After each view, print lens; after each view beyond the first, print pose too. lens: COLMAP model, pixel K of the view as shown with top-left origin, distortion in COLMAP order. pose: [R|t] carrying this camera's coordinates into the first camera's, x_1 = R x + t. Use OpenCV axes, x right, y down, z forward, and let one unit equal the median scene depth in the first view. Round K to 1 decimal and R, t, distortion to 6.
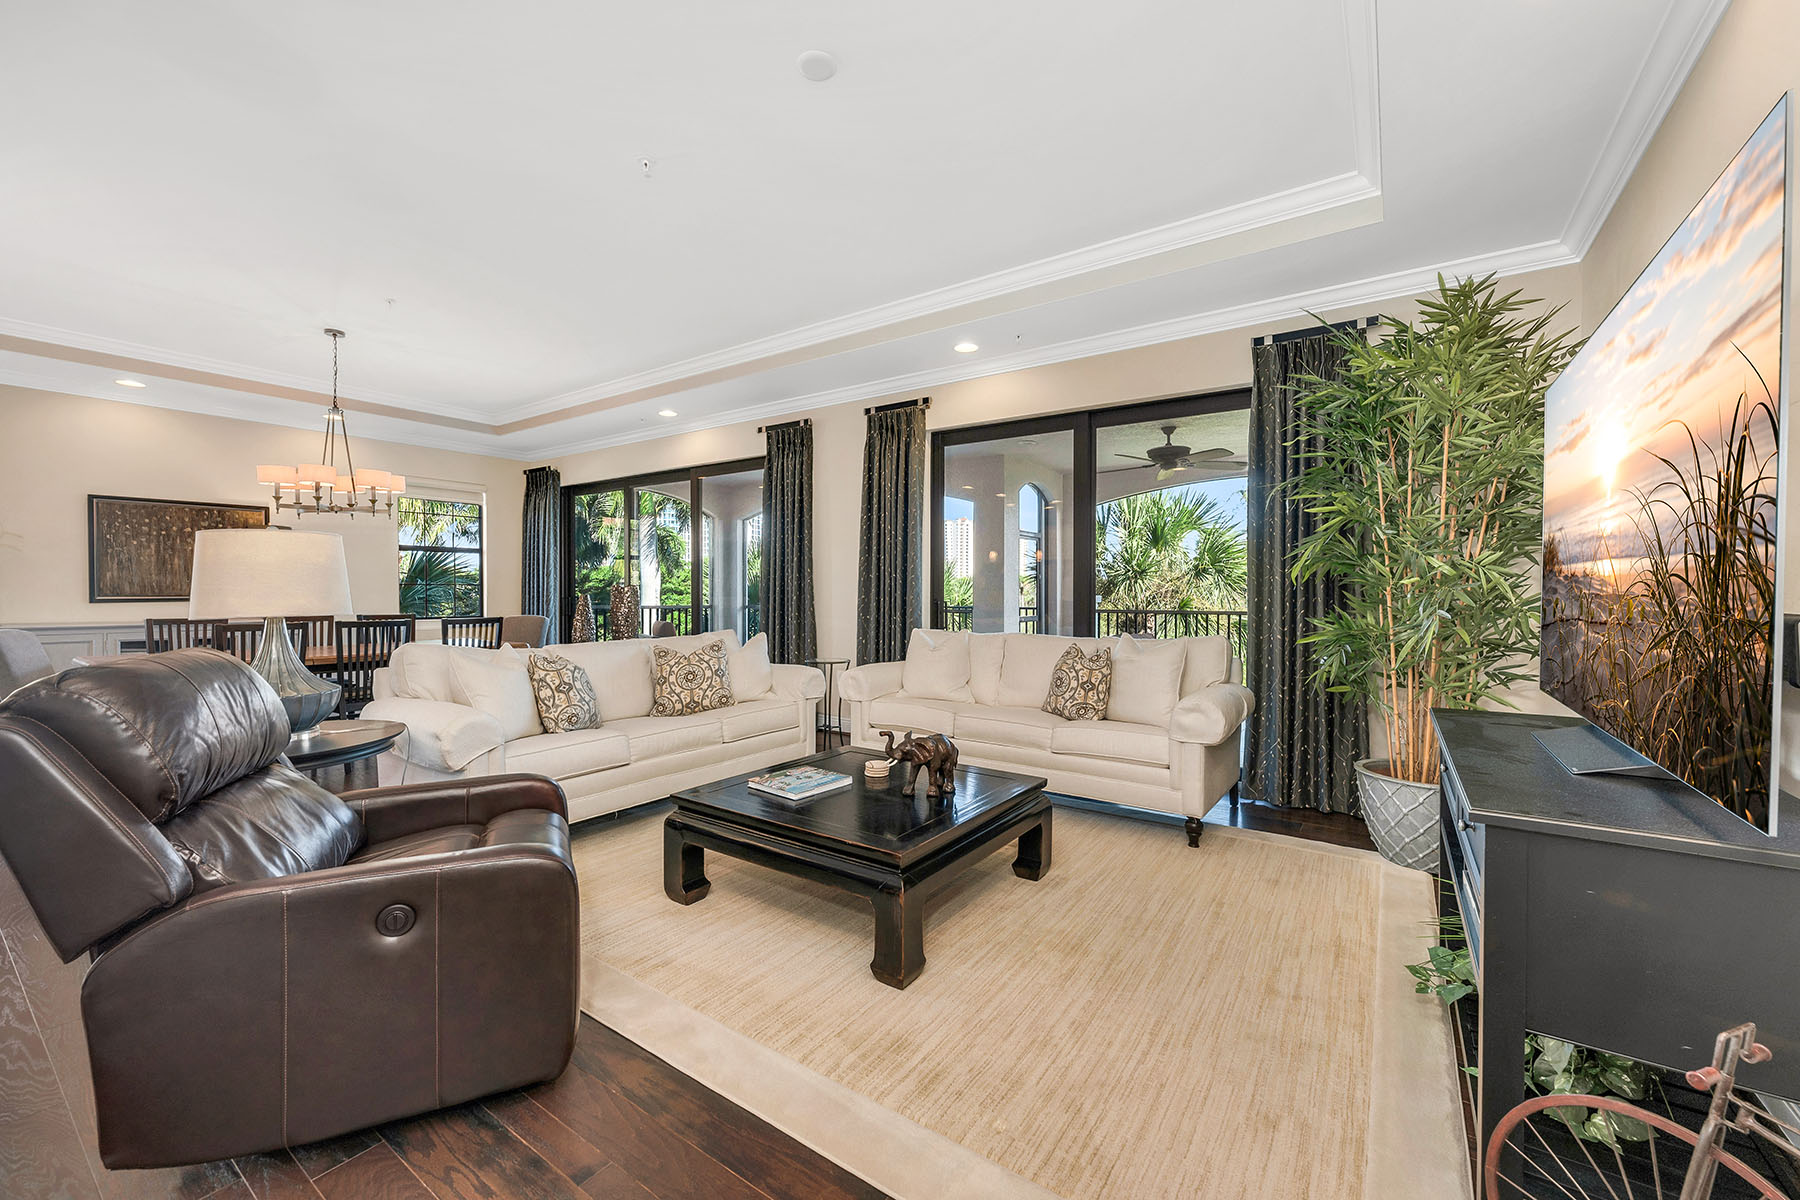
lens RADIAL K [[710.9, 0, 900.0], [0, 710.9, 601.1], [0, 0, 1]] dist [-0.001943, 0.000415]
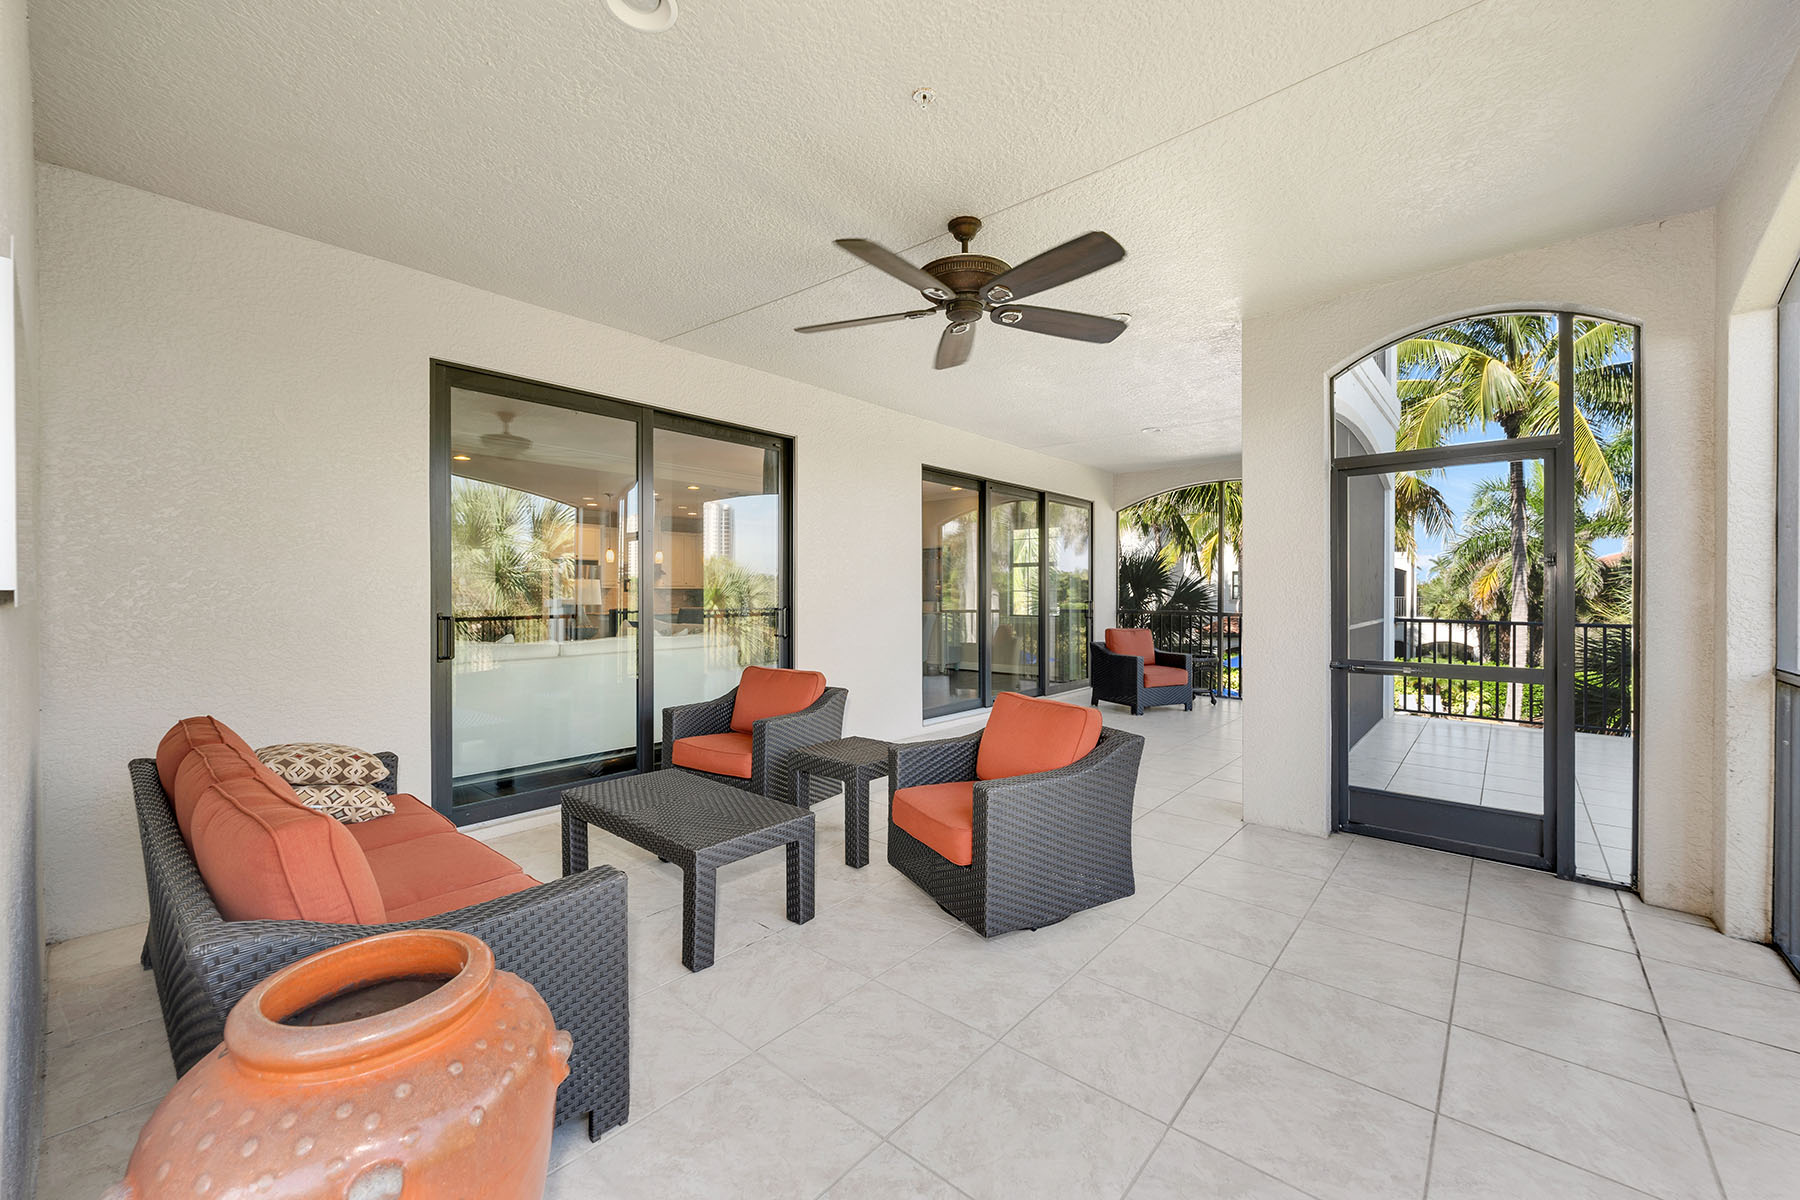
lens RADIAL K [[718.0, 0, 900.1], [0, 718.0, 596.2], [0, 0, 1]] dist [-0.000047, -0.000003]
pose [[0.103868, -0.005091, 0.994578, -0.681128], [0.011721, 0.999924, 0.003894, -0.006858], [-0.994522, 0.011253, 0.103920, 0.548314]]
